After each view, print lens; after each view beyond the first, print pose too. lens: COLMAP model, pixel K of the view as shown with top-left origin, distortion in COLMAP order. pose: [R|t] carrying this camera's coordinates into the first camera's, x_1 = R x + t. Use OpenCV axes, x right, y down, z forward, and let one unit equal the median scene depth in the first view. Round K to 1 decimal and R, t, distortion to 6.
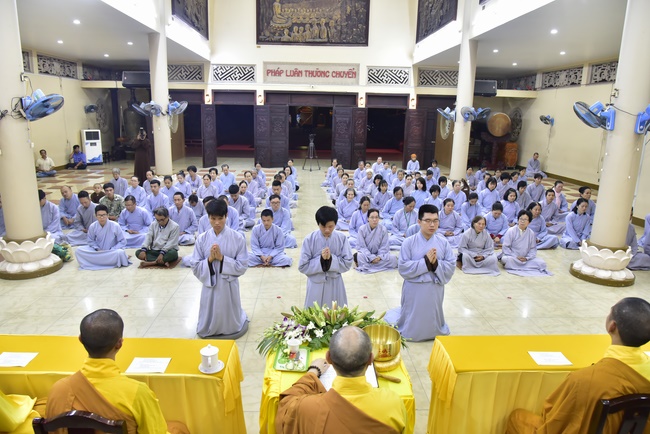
lens RADIAL K [[450.0, 0, 313.4], [0, 450.0, 213.9], [0, 0, 1]] dist [-0.026987, -0.001927]
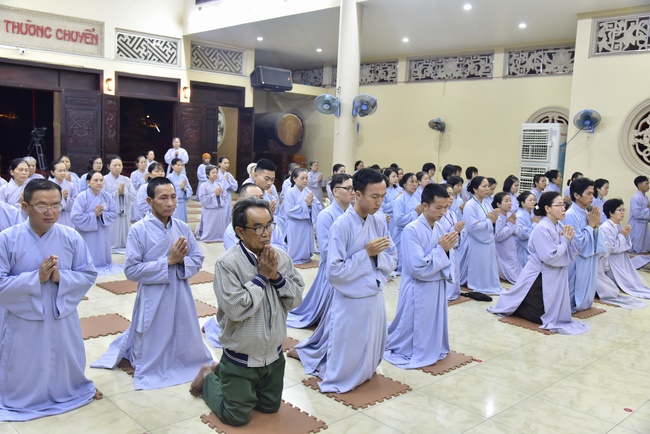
lens RADIAL K [[616.8, 0, 323.7], [0, 616.8, 217.8], [0, 0, 1]] dist [-0.017740, 0.000000]
pose [[0.741467, -0.063952, 0.667934, -0.260612], [0.116050, 0.992669, -0.033782, -0.013771], [-0.660877, 0.102561, 0.743453, 0.233063]]
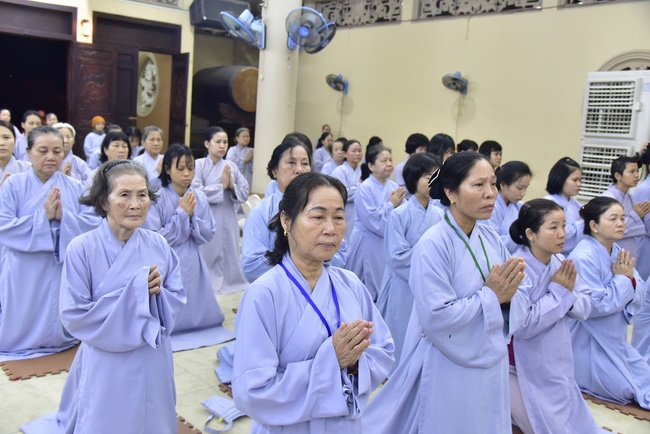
lens RADIAL K [[659.2, 0, 326.0], [0, 659.2, 214.4], [0, 0, 1]] dist [-0.024280, 0.000000]
pose [[0.777044, -0.052238, 0.627275, -0.012742], [0.085547, 0.996068, -0.023022, -0.029486], [-0.623606, 0.071550, 0.778457, 0.381342]]
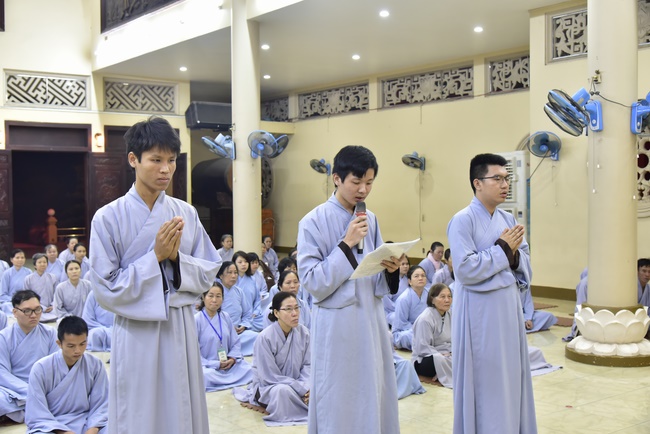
lens RADIAL K [[820.8, 0, 327.8], [0, 820.8, 213.6], [0, 0, 1]] dist [-0.031543, 0.000000]
pose [[0.808009, -0.041925, 0.587677, -0.141250], [0.153911, 0.977849, -0.141856, 0.016282], [-0.568712, 0.205071, 0.796563, 0.101255]]
